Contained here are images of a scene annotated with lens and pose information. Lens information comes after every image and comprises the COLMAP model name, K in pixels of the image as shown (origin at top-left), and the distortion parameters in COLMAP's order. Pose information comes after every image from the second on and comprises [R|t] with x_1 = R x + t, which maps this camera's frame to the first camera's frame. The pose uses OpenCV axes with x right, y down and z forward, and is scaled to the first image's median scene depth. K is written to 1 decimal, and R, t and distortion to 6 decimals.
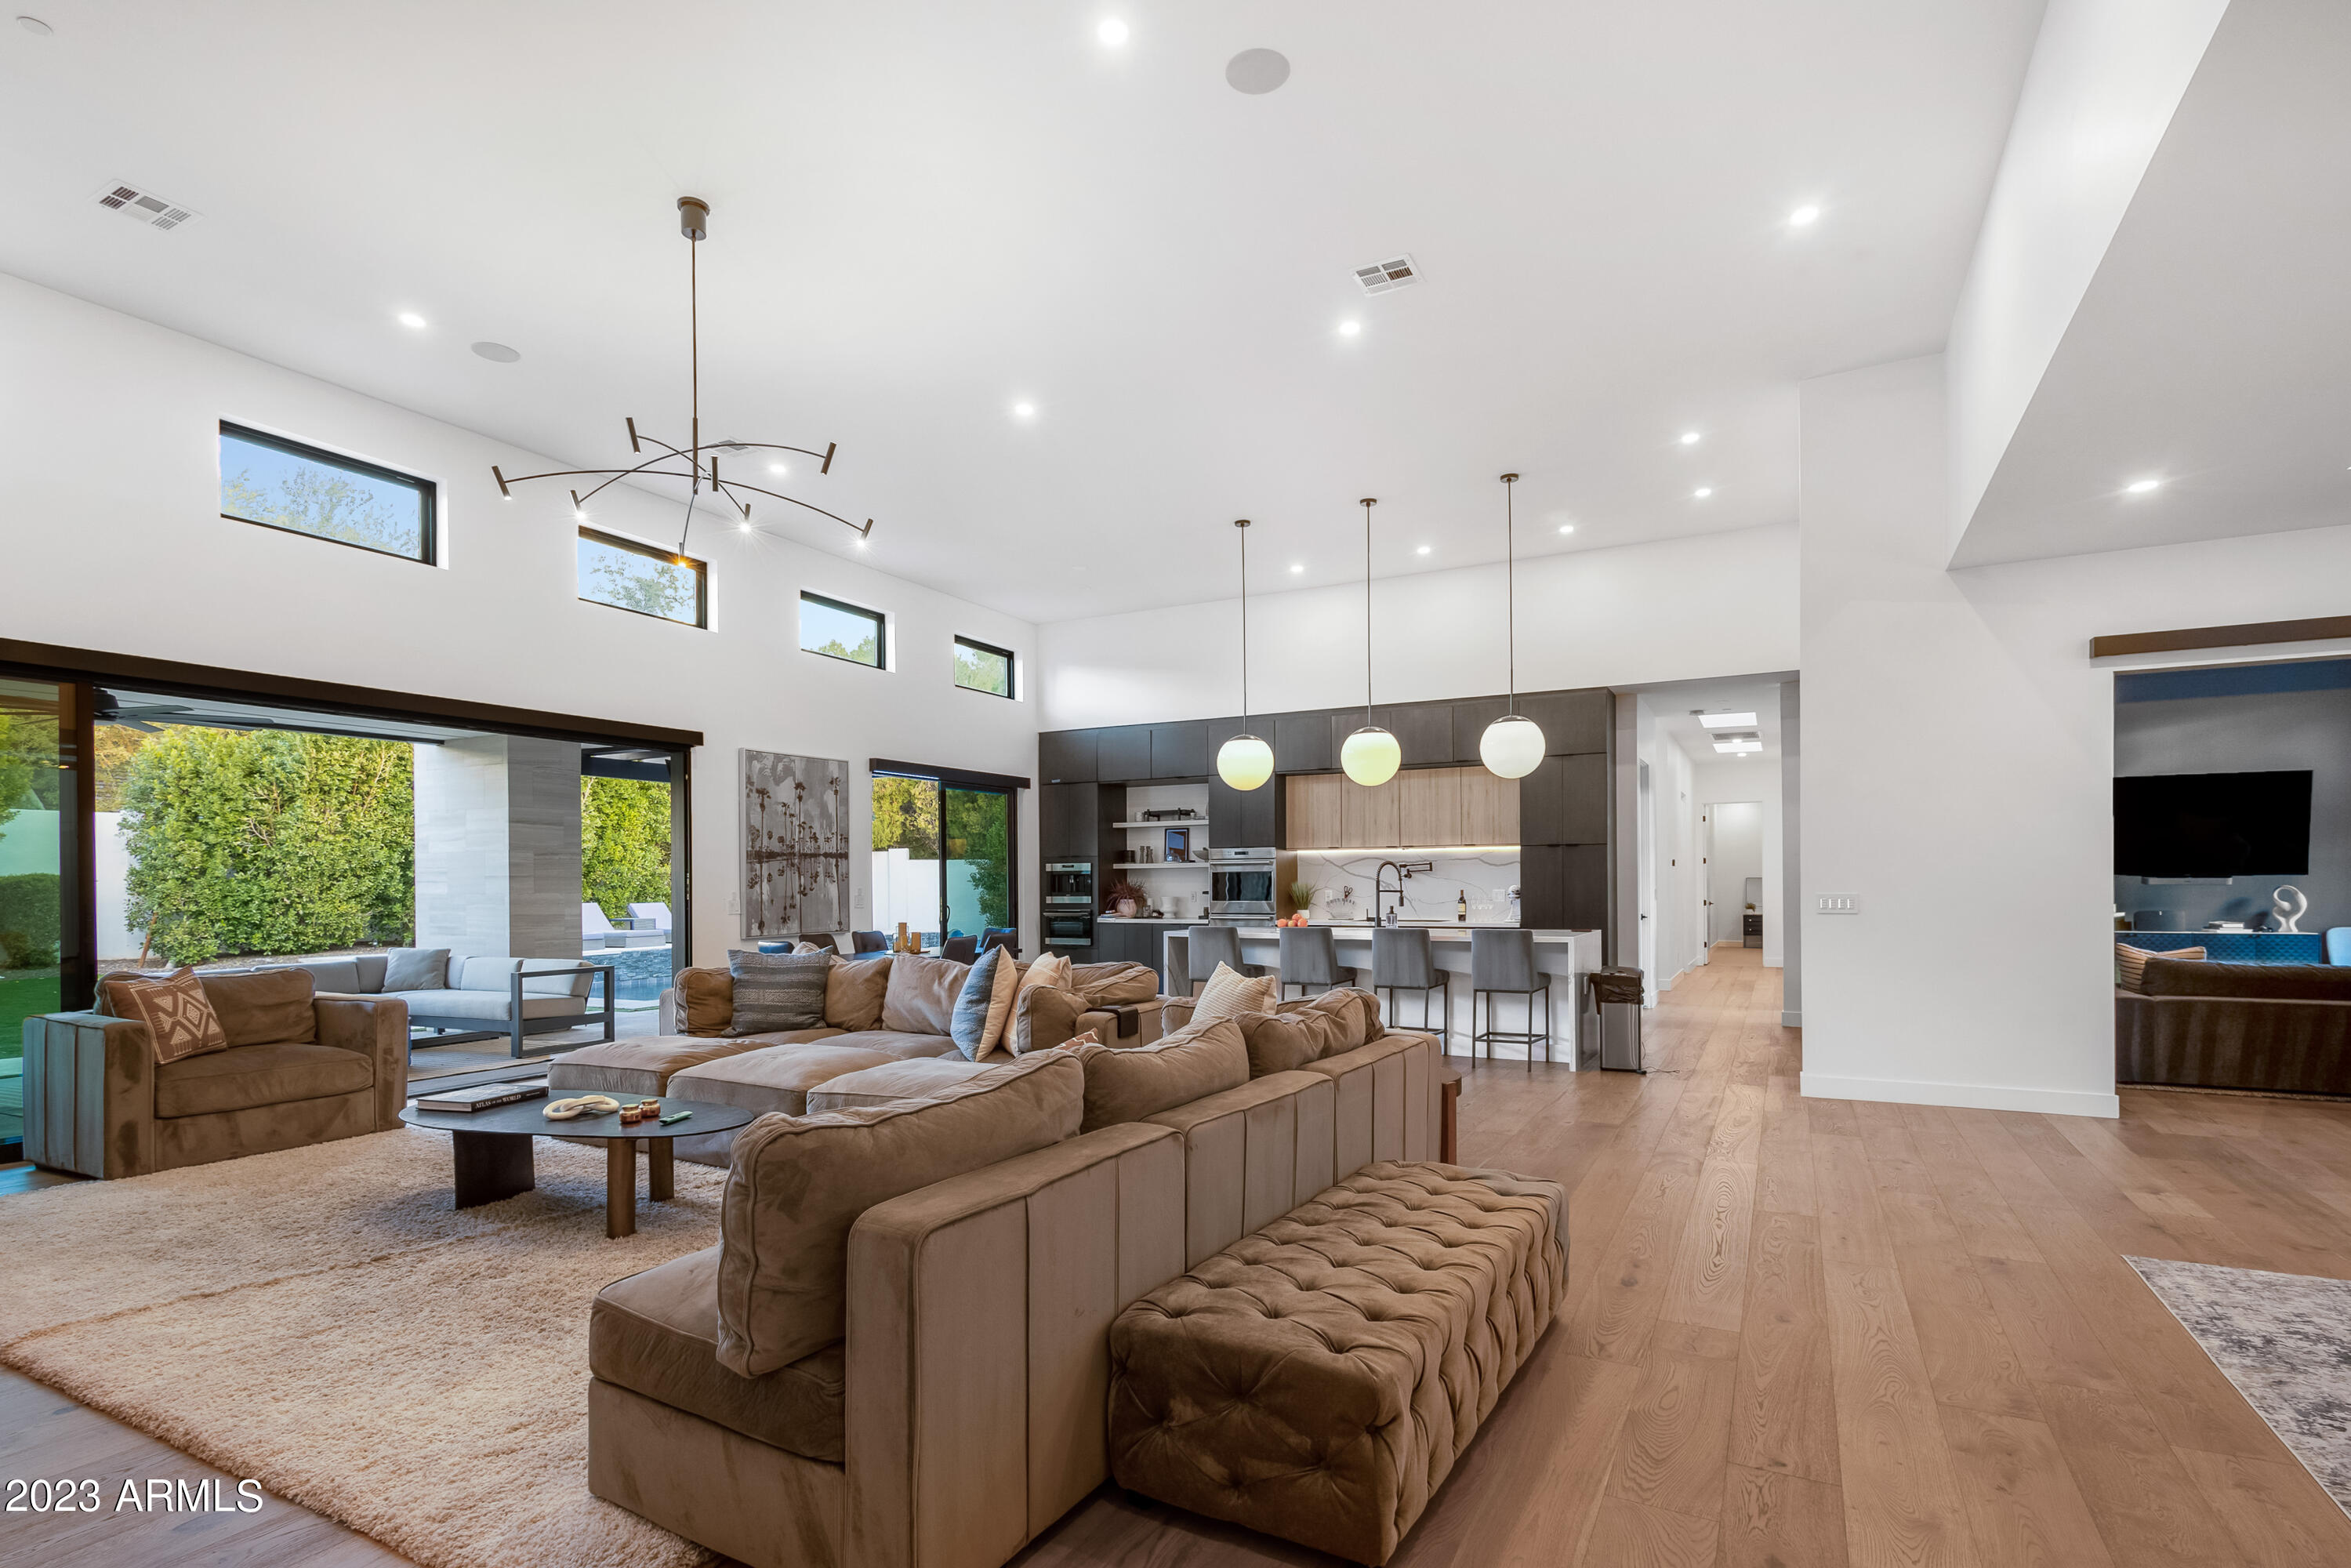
lens RADIAL K [[1106.8, 0, 1164.3], [0, 1106.8, 880.5], [0, 0, 1]] dist [0.011701, -0.004063]
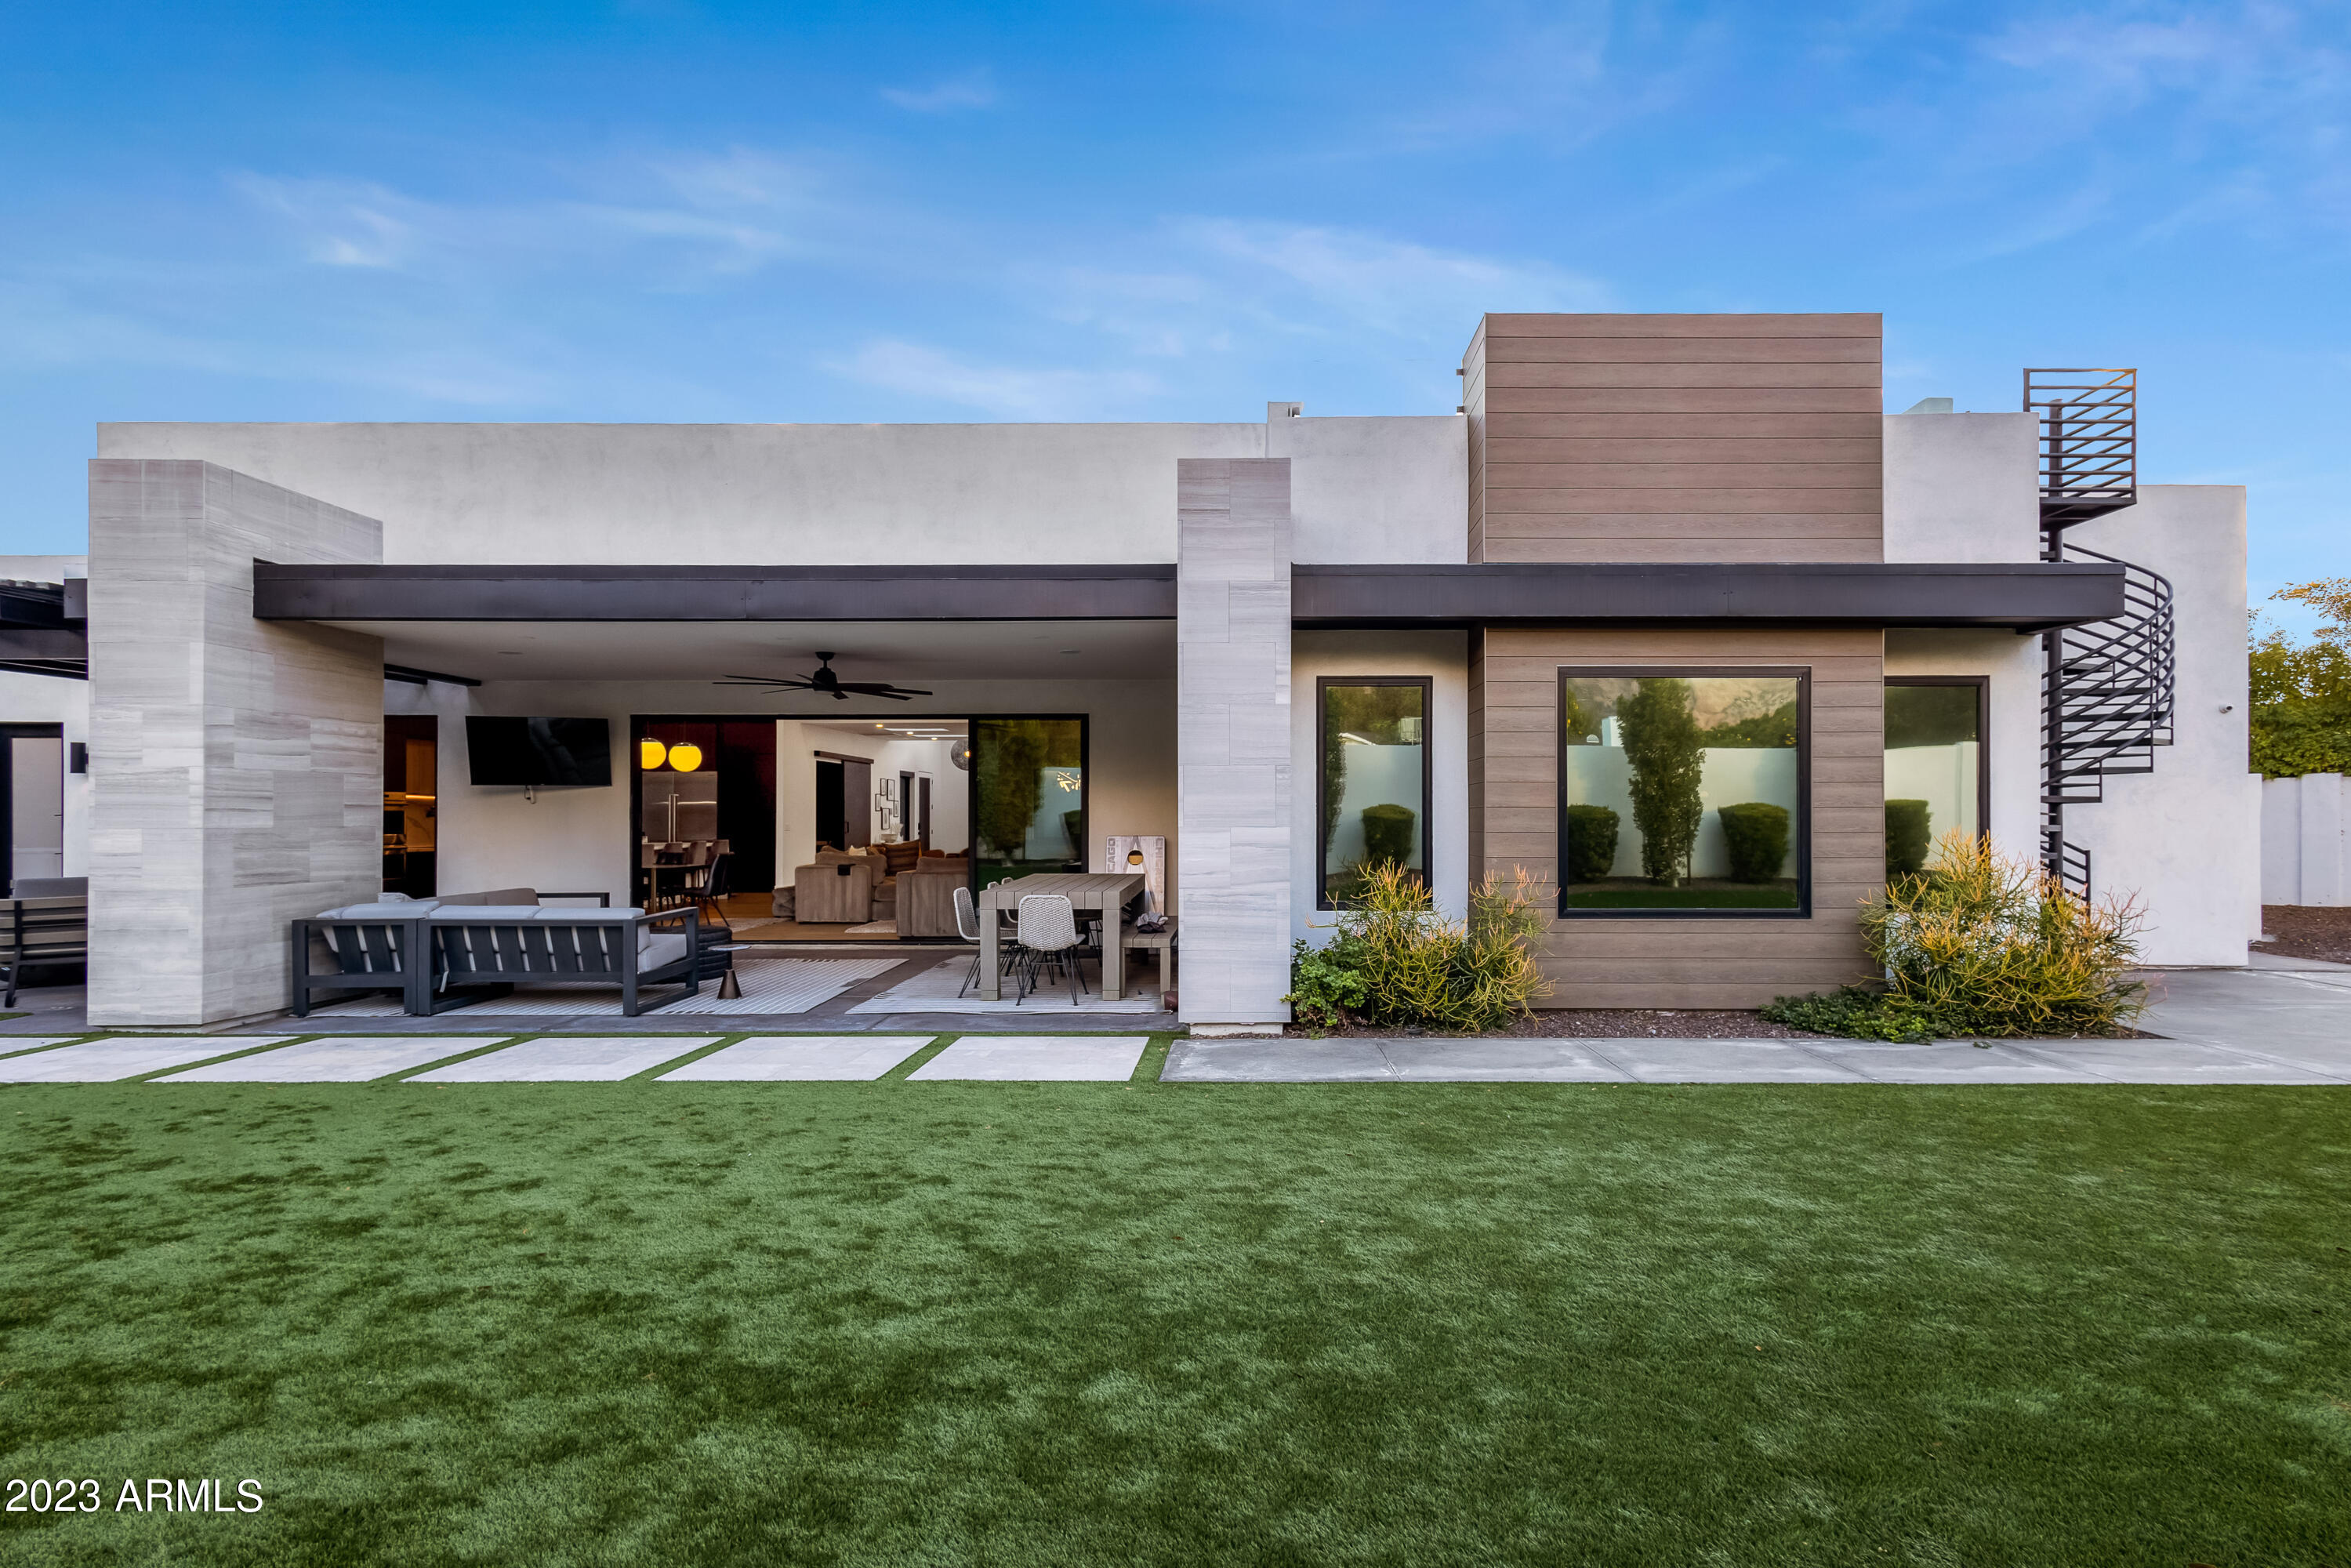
lens RADIAL K [[1106.8, 0, 1261.4], [0, 1106.8, 824.0], [0, 0, 1]] dist [0.011701, -0.004063]
pose [[-0.471921, 0.003648, 0.881633, -1.415478], [0.003538, 0.999991, -0.002244, 0.012944], [-0.881634, 0.002061, -0.471929, 0.683130]]
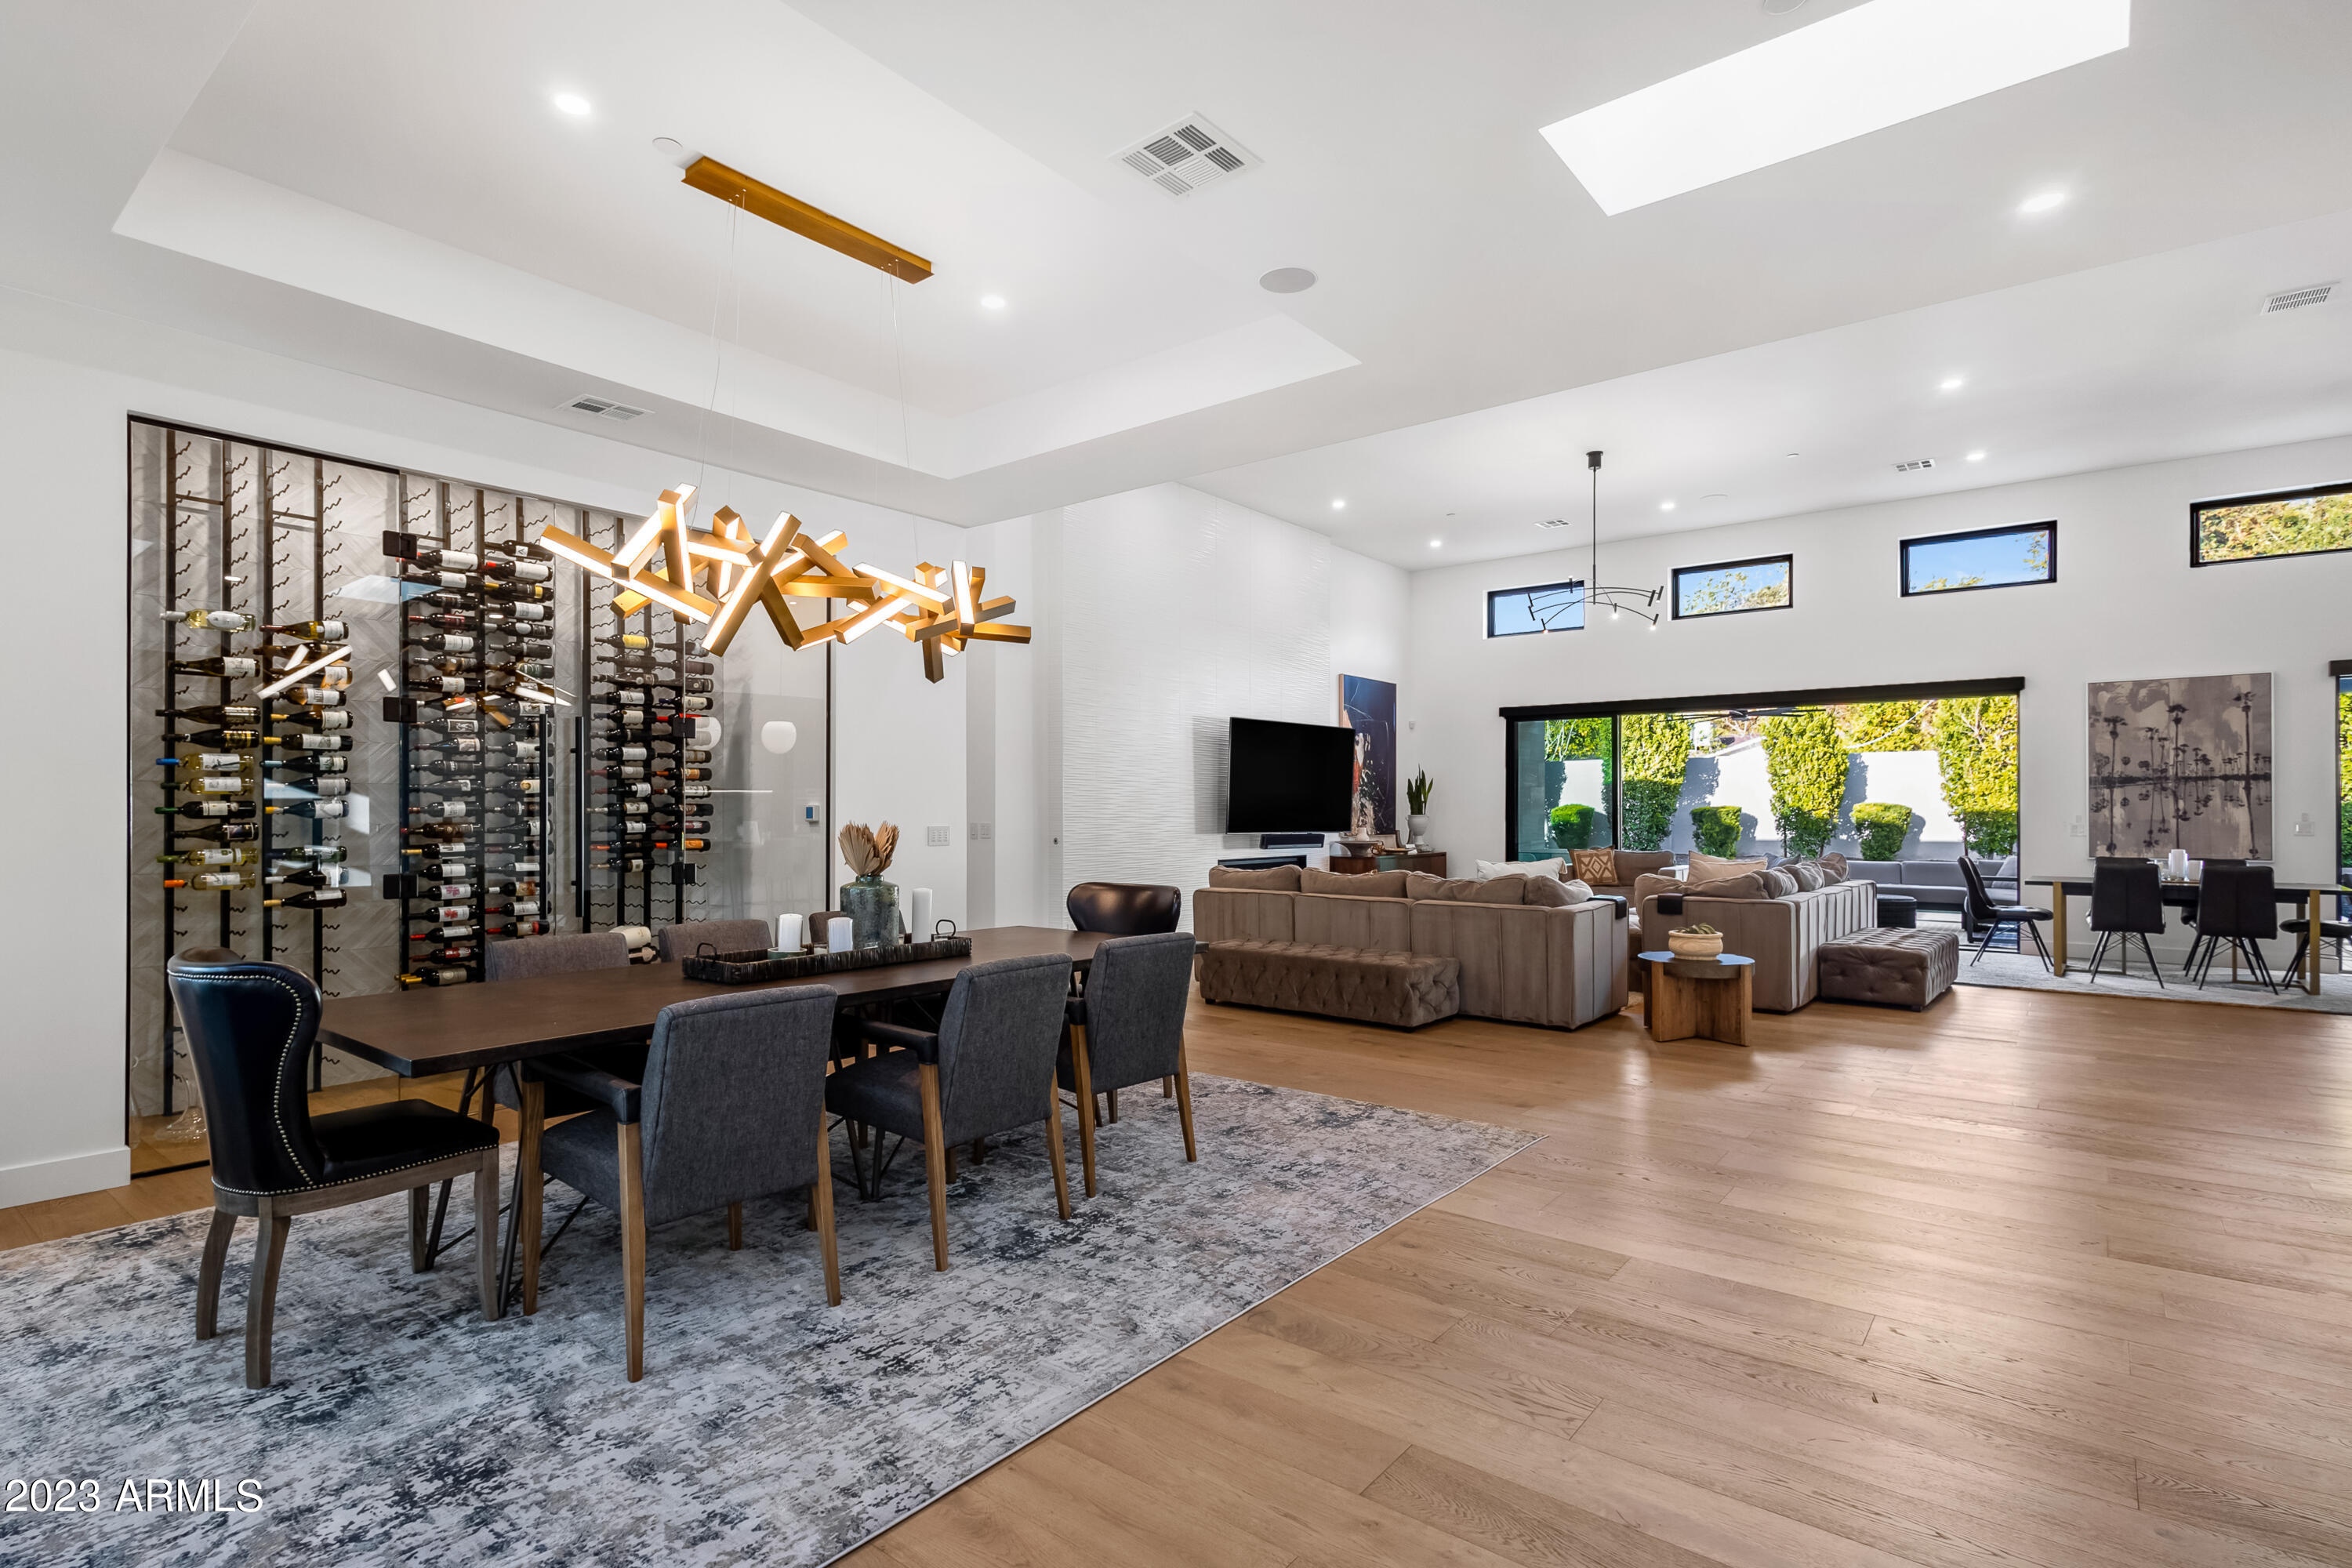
lens RADIAL K [[1107.2, 0, 1170.3], [0, 1107.2, 811.1], [0, 0, 1]] dist [0.011701, -0.004063]
pose [[-0.197779, 0.007669, -0.980217, 0.637254], [0.002731, 0.999970, 0.007272, -0.002906], [0.980243, -0.001239, -0.197794, 0.247834]]
